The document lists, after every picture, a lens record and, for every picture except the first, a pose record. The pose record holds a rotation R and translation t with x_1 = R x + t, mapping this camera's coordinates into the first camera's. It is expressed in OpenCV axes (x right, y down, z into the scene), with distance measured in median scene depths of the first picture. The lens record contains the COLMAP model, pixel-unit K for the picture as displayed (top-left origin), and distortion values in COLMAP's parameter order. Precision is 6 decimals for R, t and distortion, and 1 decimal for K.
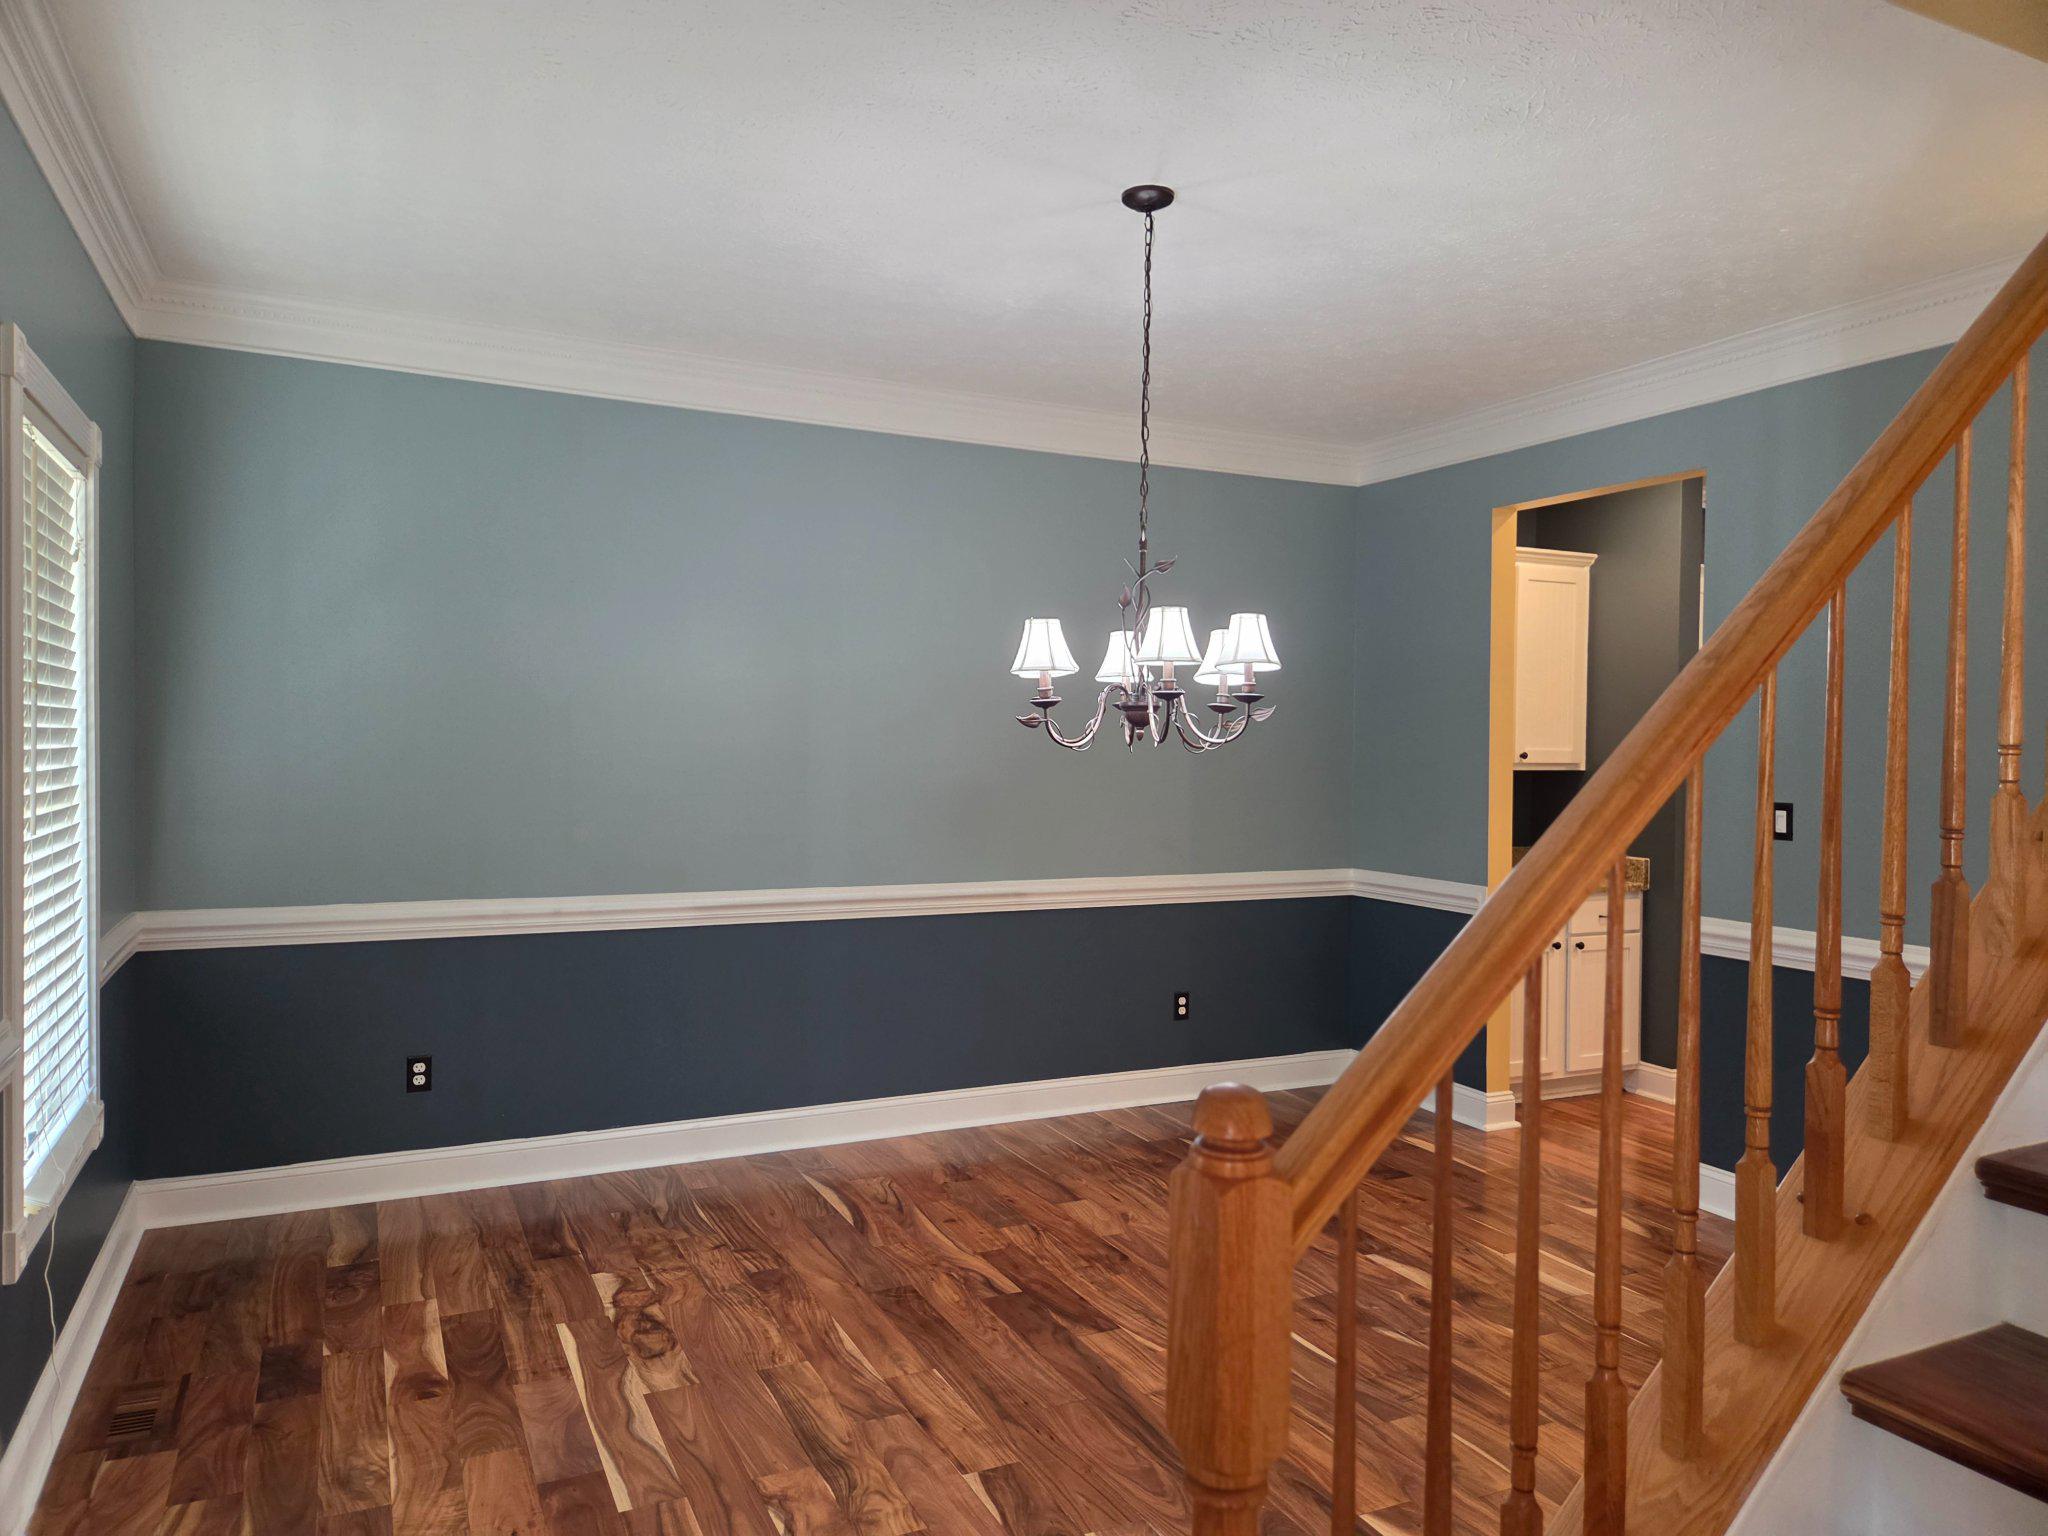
lens RADIAL K [[1372.9, 0, 1029.0], [0, 1372.9, 768.6], [0, 0, 1]] dist [0.046792, -0.029464]
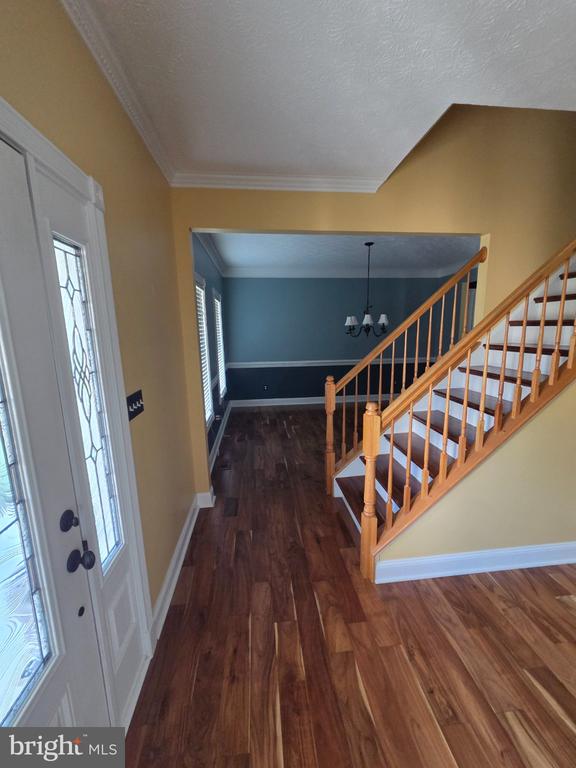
lens RADIAL K [[316.1, 0, 288.2], [0, 316.1, 386.8], [0, 0, 1]] dist [-0.002242, 0.002461]
pose [[0.938429, 0.027988, -0.344336, 0.245216], [0.025666, 0.988310, 0.150280, -0.011810], [0.344517, -0.149865, 0.926741, -0.484094]]
